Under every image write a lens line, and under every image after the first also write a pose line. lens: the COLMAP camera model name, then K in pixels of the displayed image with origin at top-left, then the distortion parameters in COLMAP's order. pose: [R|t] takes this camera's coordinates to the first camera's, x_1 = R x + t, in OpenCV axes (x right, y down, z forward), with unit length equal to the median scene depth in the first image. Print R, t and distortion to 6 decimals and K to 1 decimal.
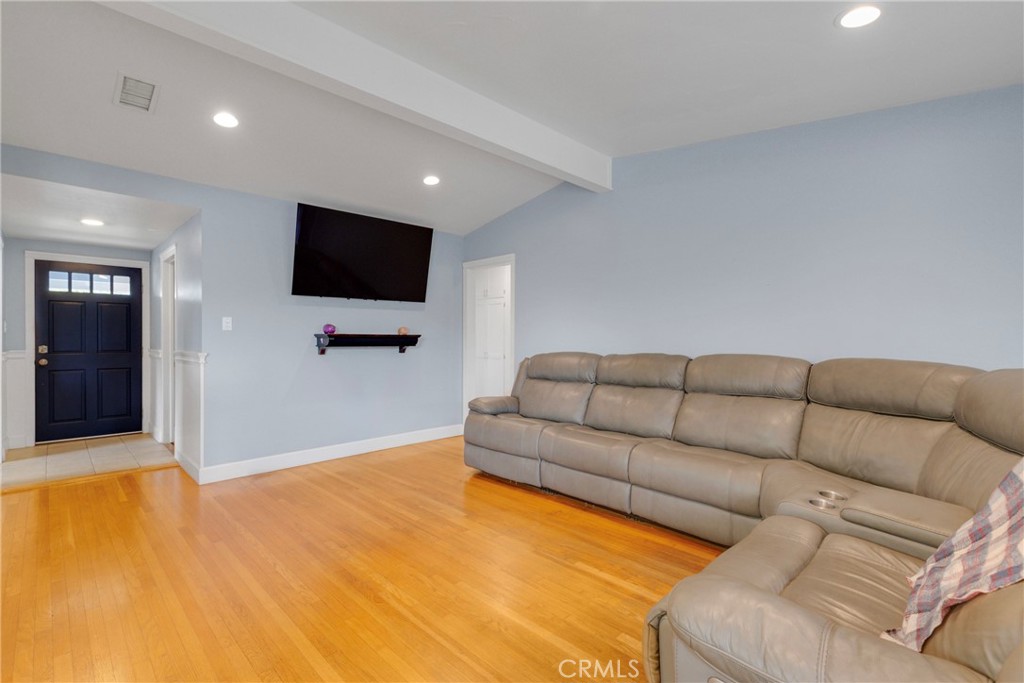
lens RADIAL K [[471.0, 0, 521.6], [0, 471.0, 338.3], [0, 0, 1]] dist [0.009529, -0.002223]
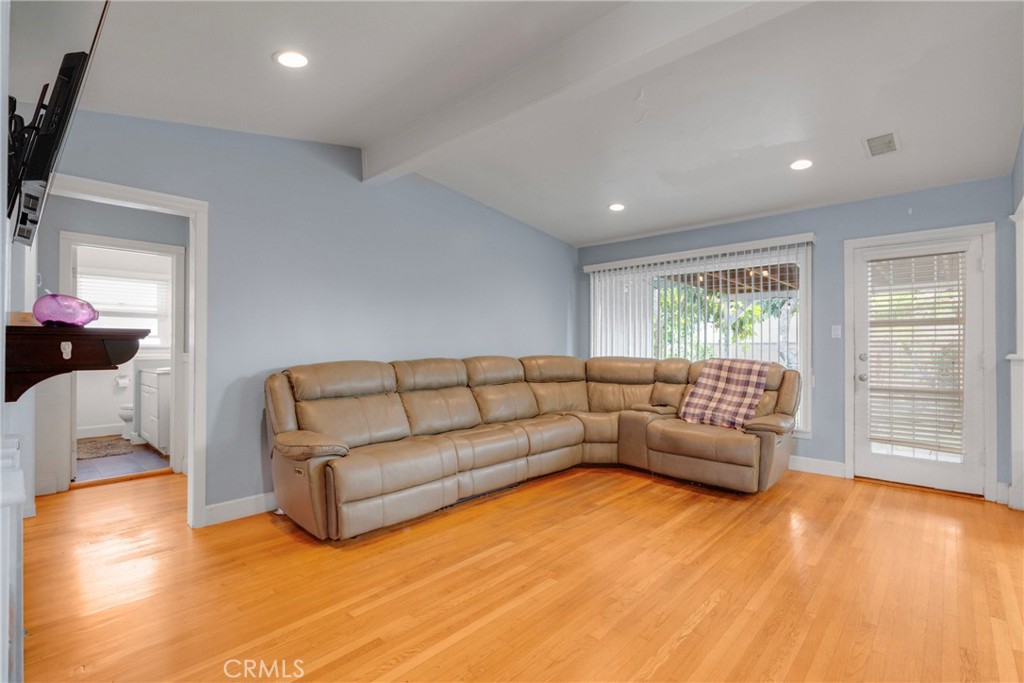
lens RADIAL K [[471.0, 0, 517.3], [0, 471.0, 341.8], [0, 0, 1]] dist [0.009529, -0.002223]
pose [[-0.040205, 0.007278, 0.999165, -0.729594], [-0.002802, 0.999969, -0.007397, 0.002645], [-0.999188, -0.003097, -0.040184, 0.738641]]
